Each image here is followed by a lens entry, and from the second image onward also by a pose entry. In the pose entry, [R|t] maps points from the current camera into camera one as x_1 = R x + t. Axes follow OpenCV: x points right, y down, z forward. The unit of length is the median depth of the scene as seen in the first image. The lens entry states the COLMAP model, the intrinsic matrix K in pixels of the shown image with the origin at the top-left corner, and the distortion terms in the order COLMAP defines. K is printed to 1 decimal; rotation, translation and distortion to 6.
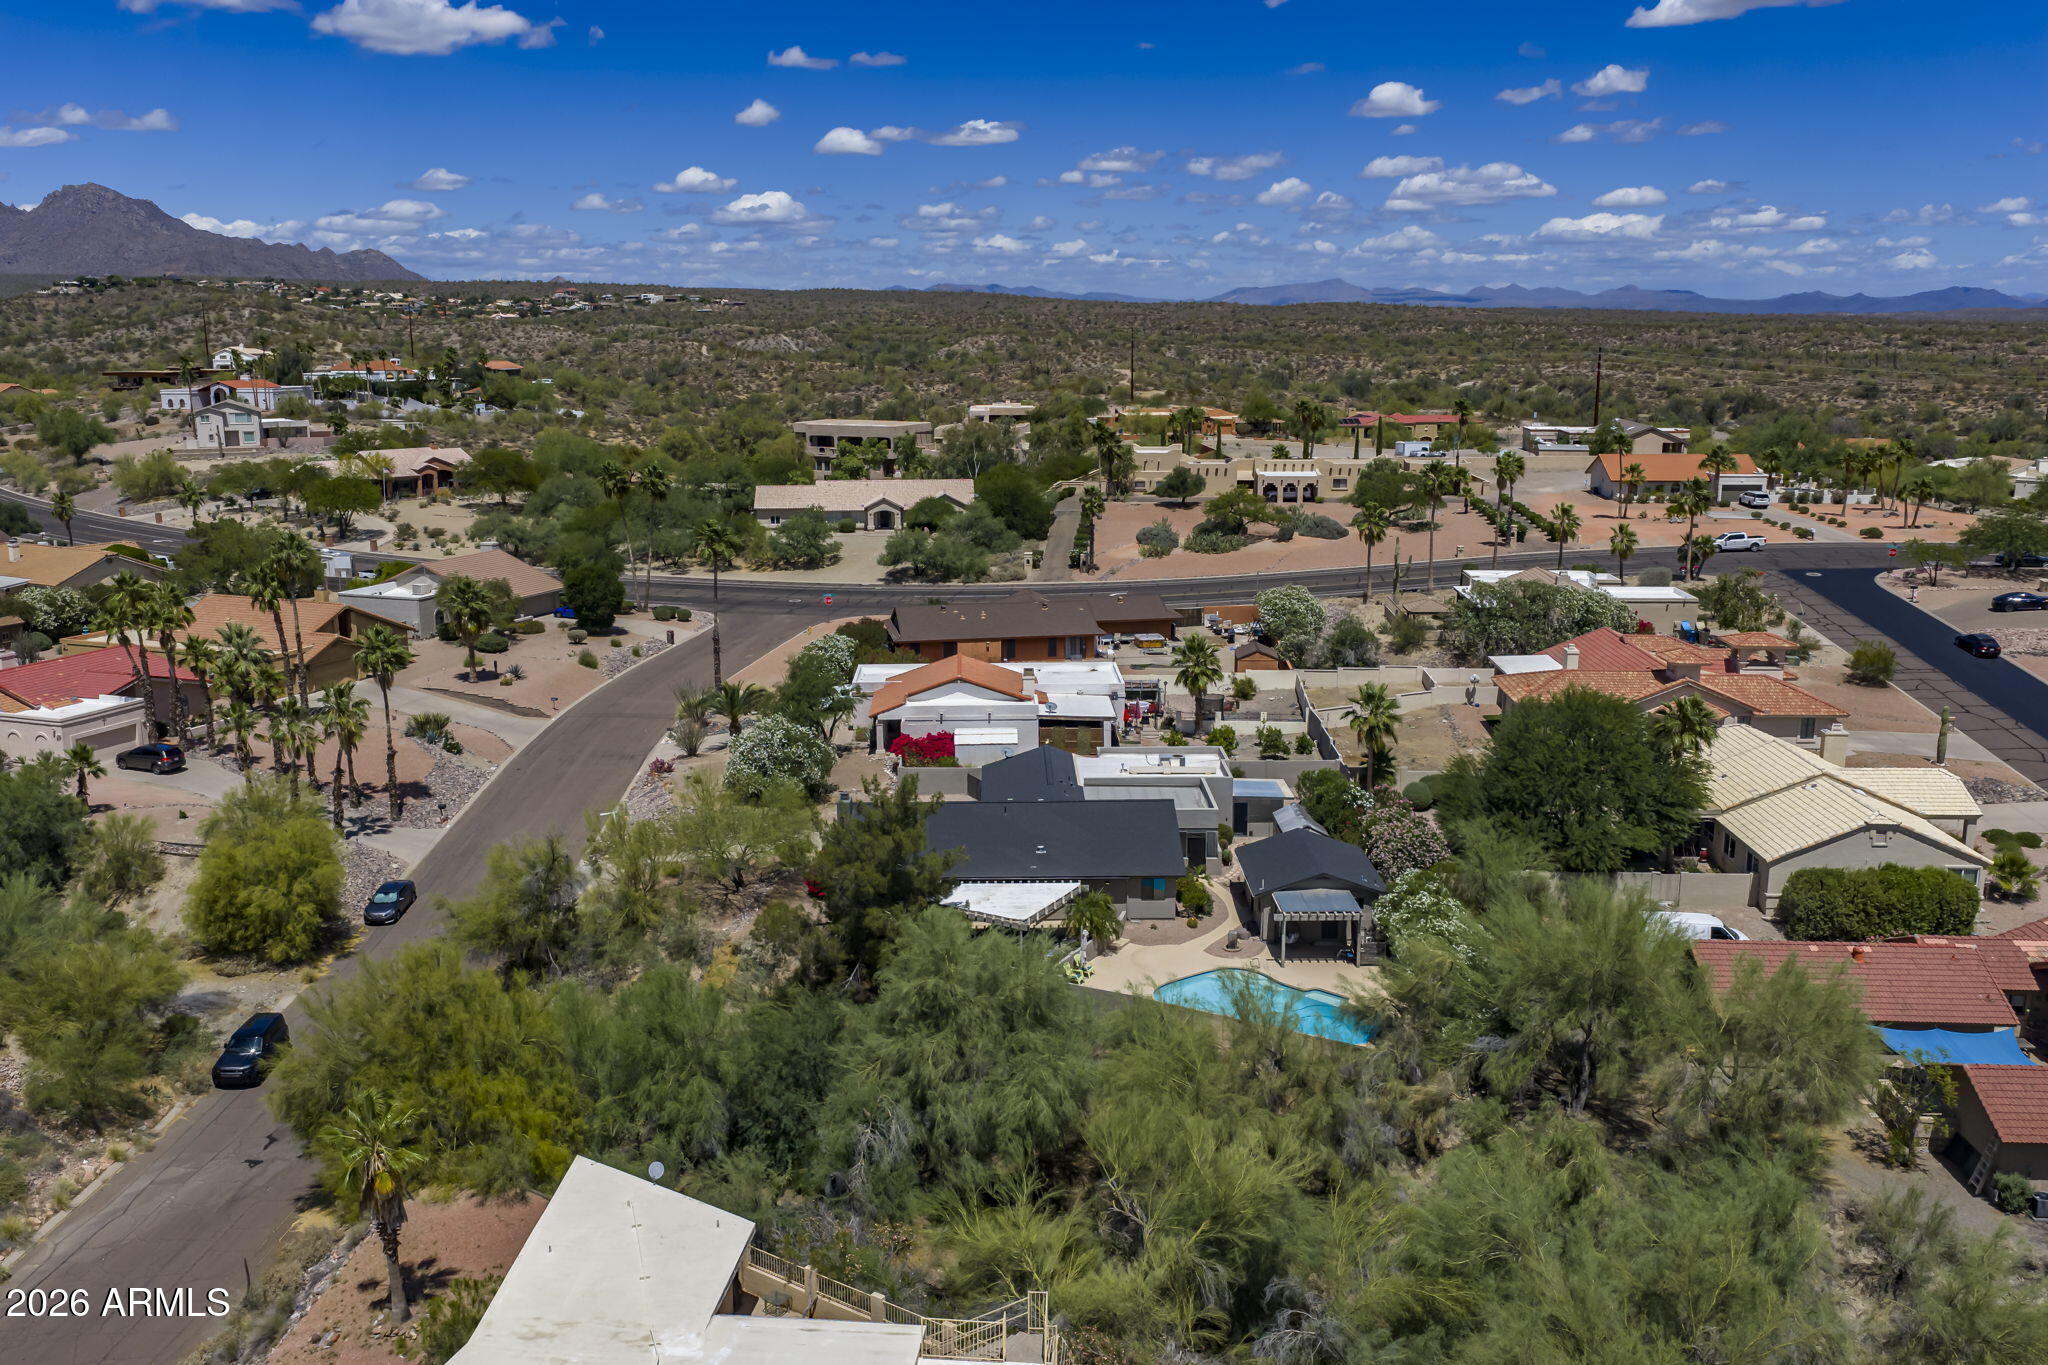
lens RADIAL K [[1694.5, 0, 1025.4], [0, 1694.5, 682.6], [0, 0, 1]] dist [0.018989, -0.027567]
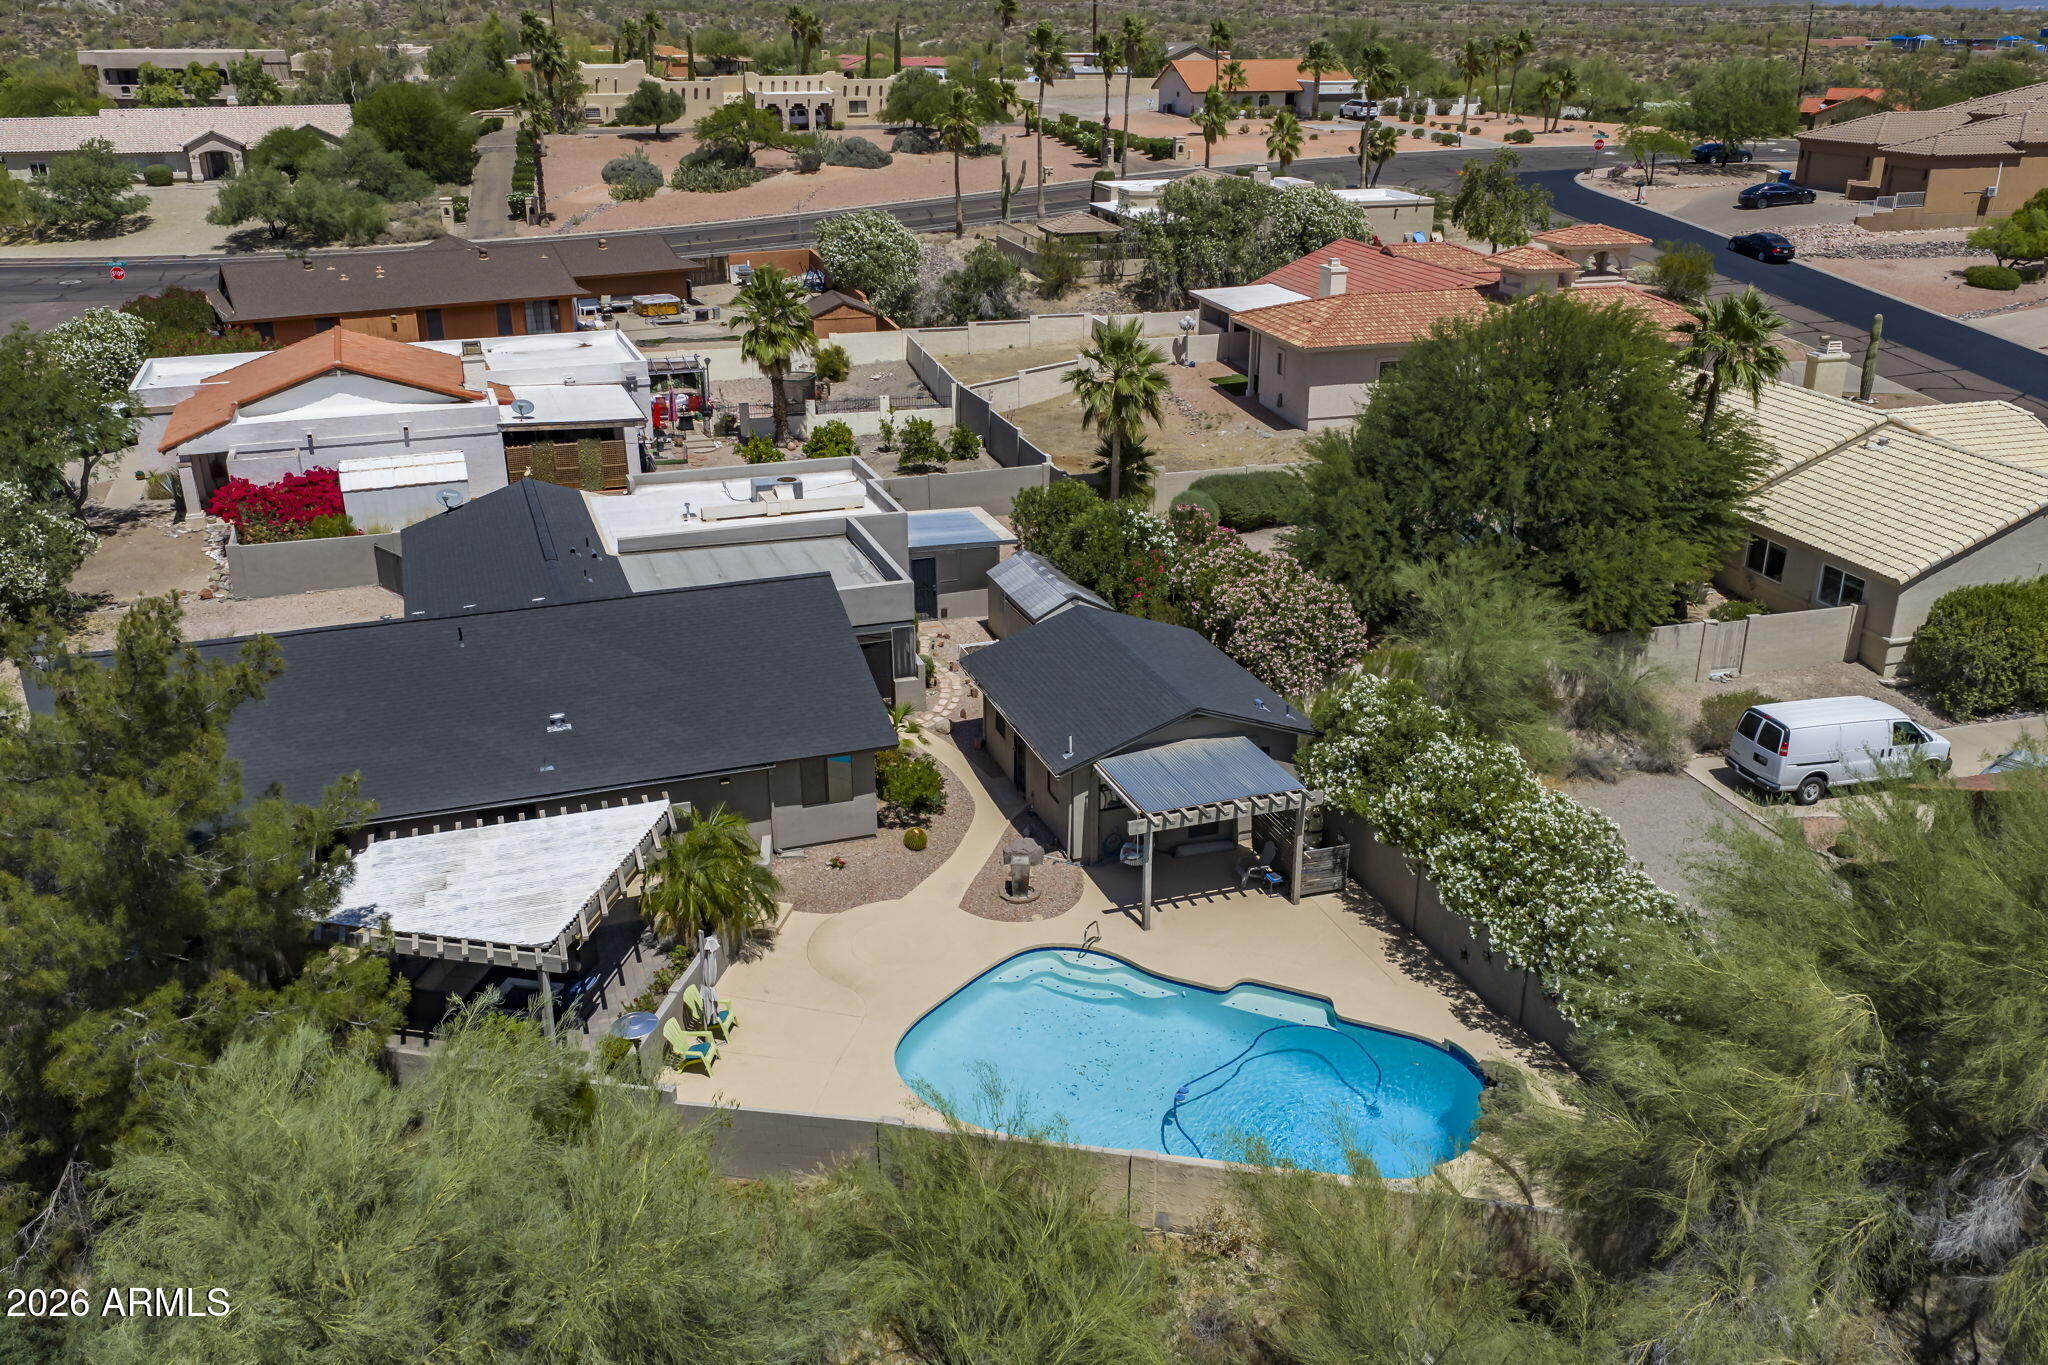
lens RADIAL K [[1694.5, 0, 1028.0], [0, 1694.5, 693.9], [0, 0, 1]] dist [0.018989, -0.027567]
pose [[0.947820, -0.118481, 0.295973, -0.003094], [0.065046, 0.980718, 0.184288, 0.012800], [-0.312100, -0.155420, 0.937250, 0.371048]]
